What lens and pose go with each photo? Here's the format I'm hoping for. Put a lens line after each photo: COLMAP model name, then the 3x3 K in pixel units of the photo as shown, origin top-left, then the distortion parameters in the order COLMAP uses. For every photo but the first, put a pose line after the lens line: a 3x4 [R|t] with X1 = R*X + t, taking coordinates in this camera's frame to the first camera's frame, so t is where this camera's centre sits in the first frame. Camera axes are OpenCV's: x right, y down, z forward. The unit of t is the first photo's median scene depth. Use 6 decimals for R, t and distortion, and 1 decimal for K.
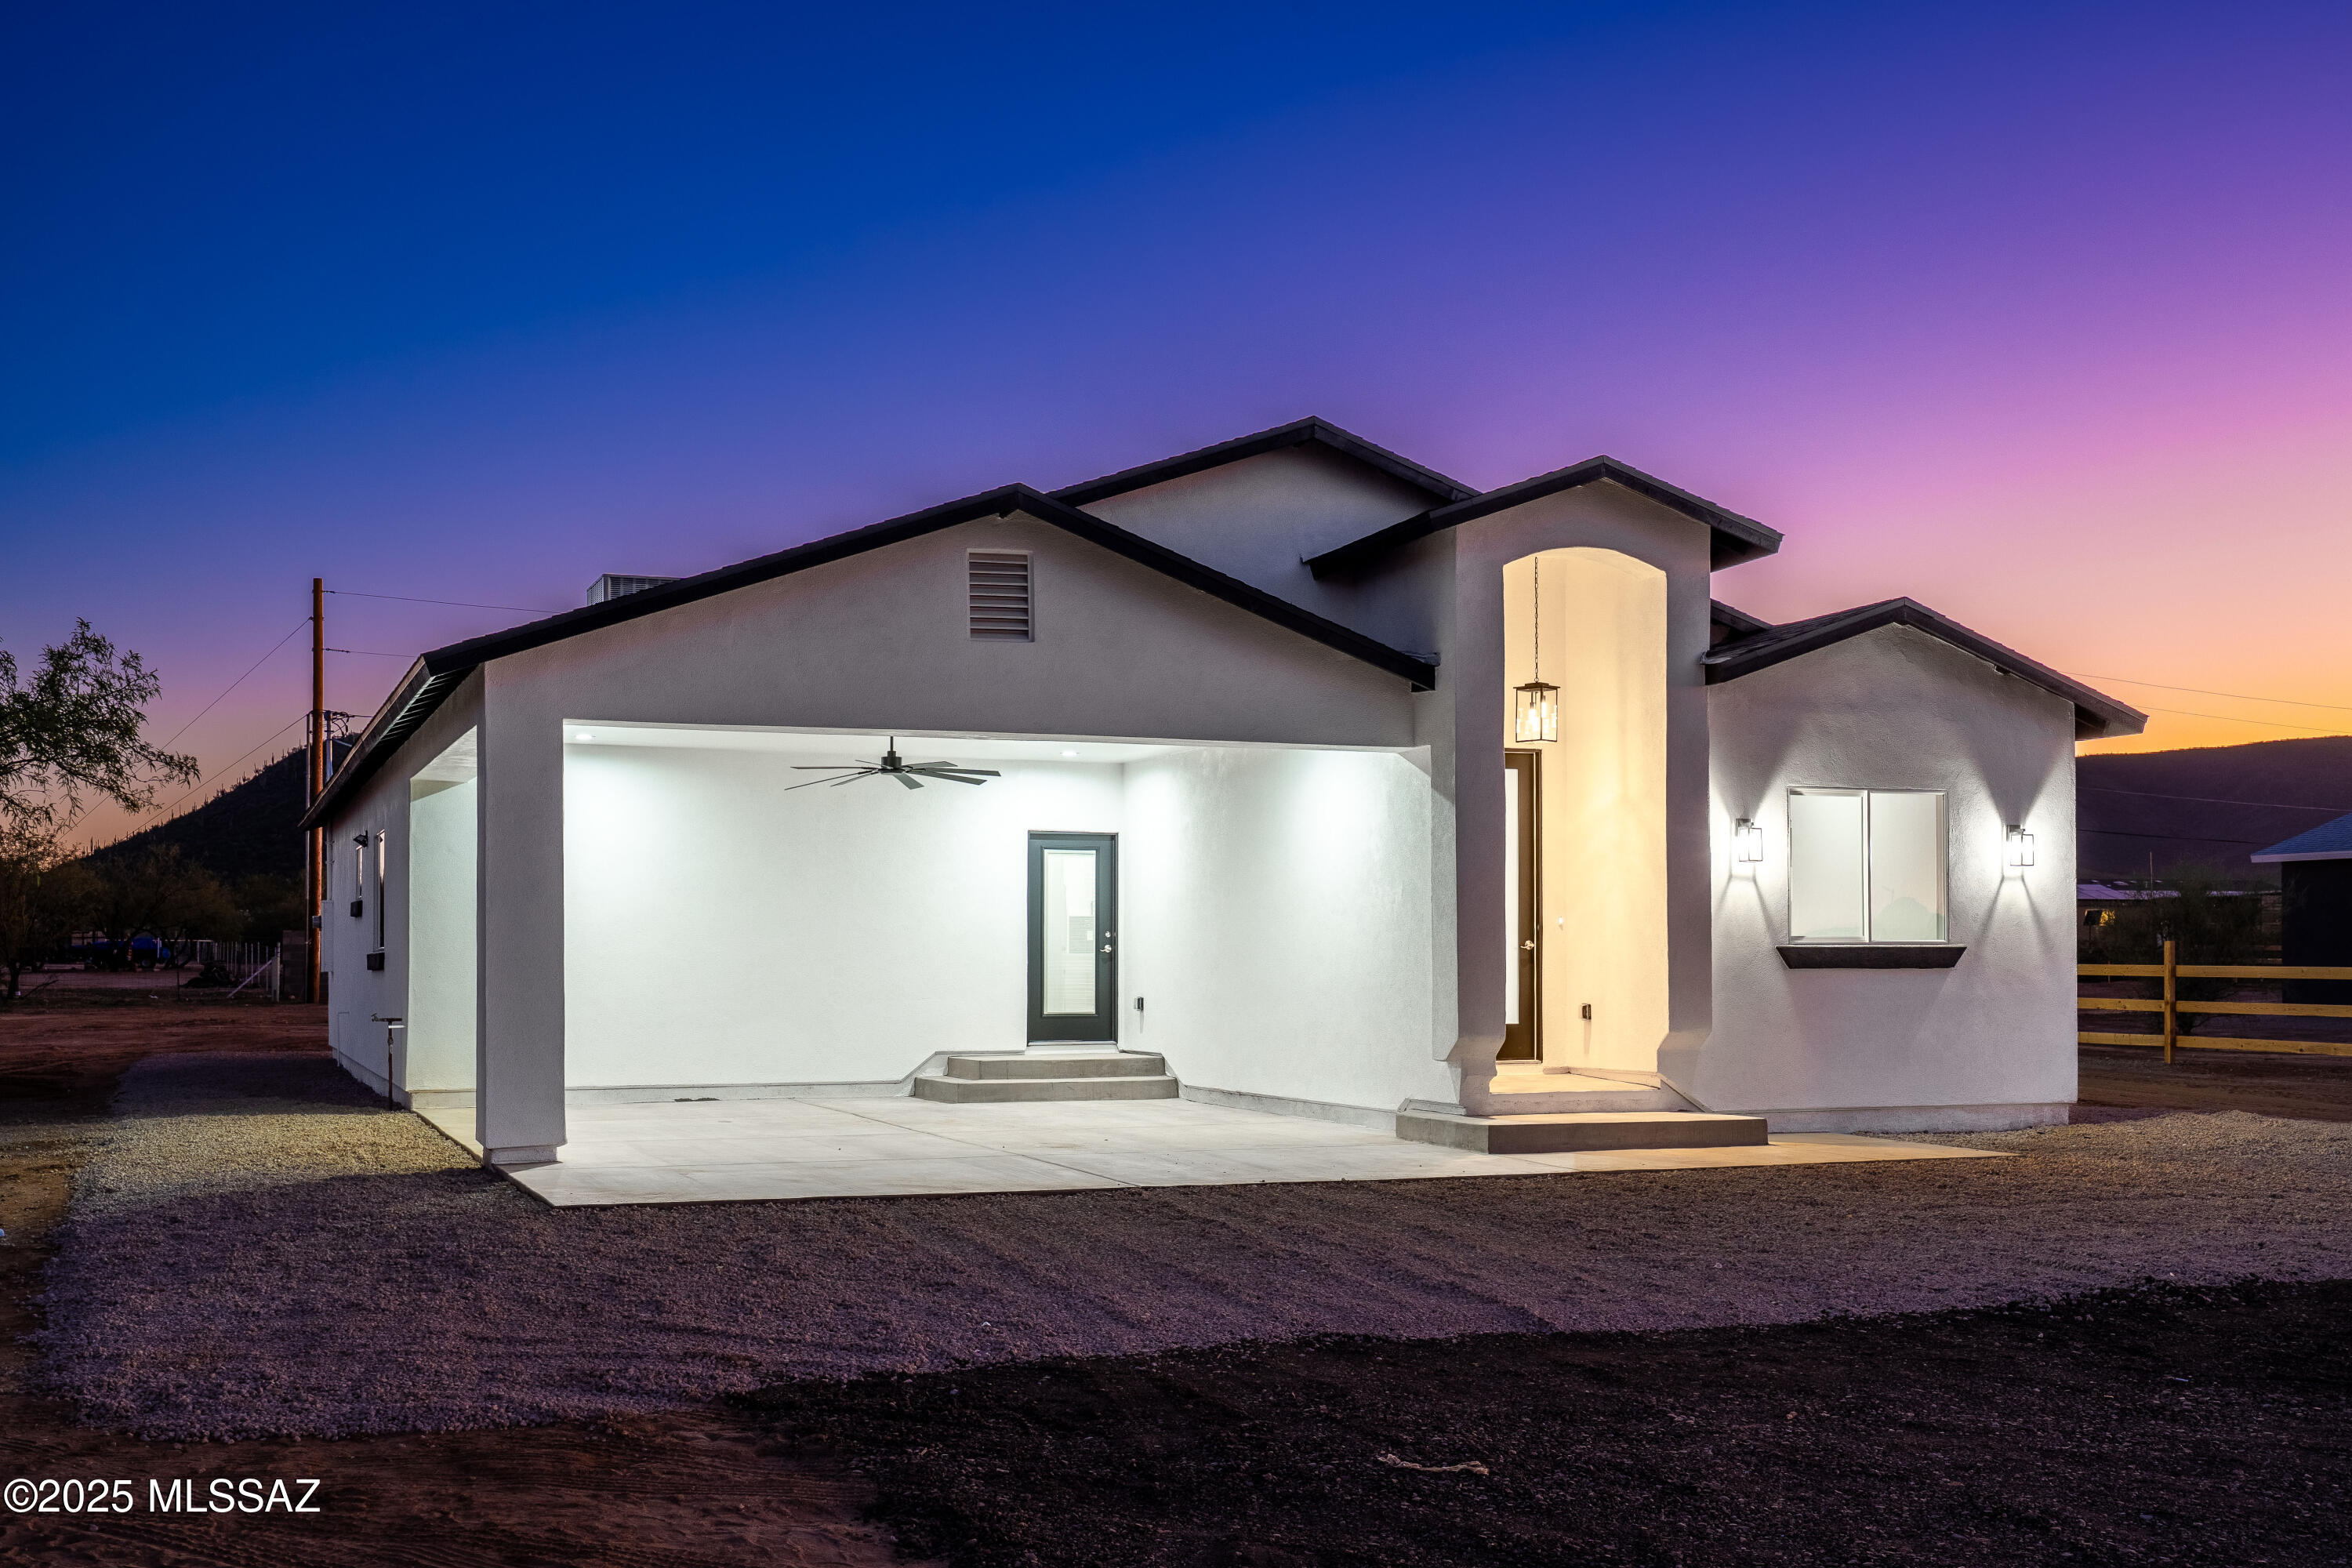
lens RADIAL K [[2357.7, 0, 1176.0], [0, 2357.7, 784.0], [0, 0, 1]] dist [-0.015612, -0.005444]
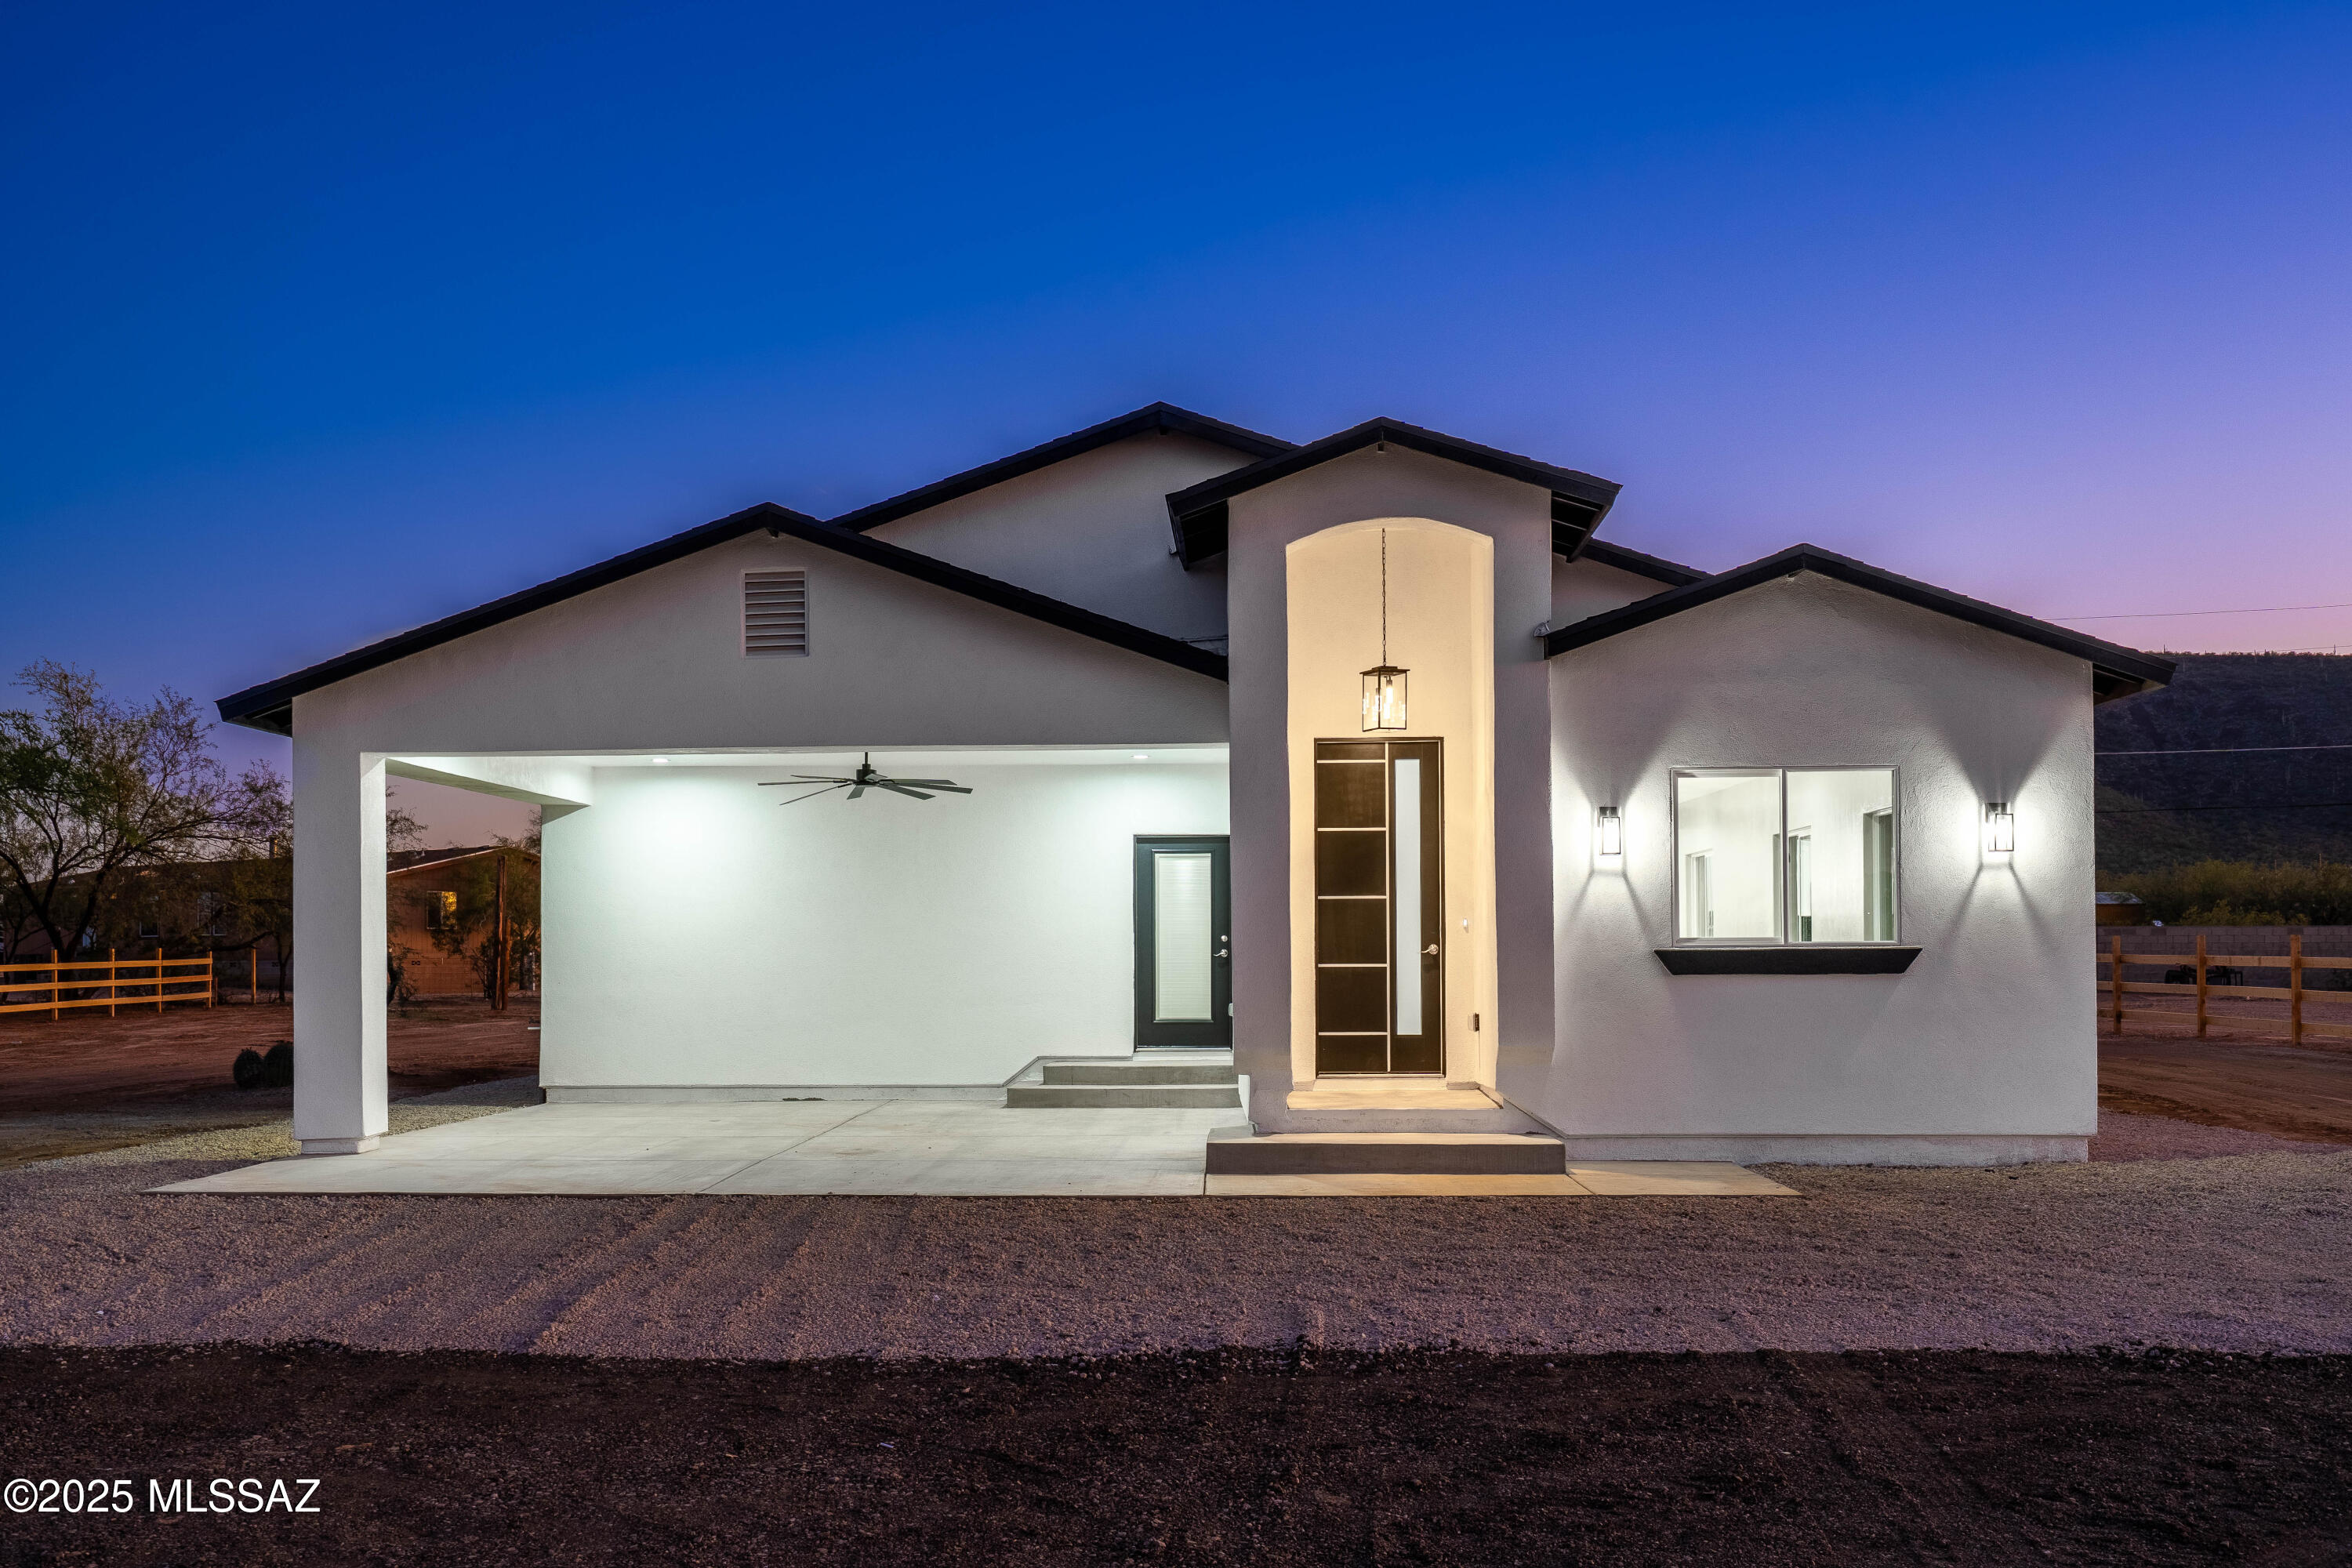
lens RADIAL K [[2384.0, 0, 1176.0], [0, 2384.0, 784.0], [0, 0, 1]] dist [0.004044, 0.001702]
pose [[0.916698, -0.033540, -0.398170, 0.438567], [0.034345, 0.999397, -0.005111, 0.005047], [0.398101, -0.008990, 0.917297, 0.105266]]
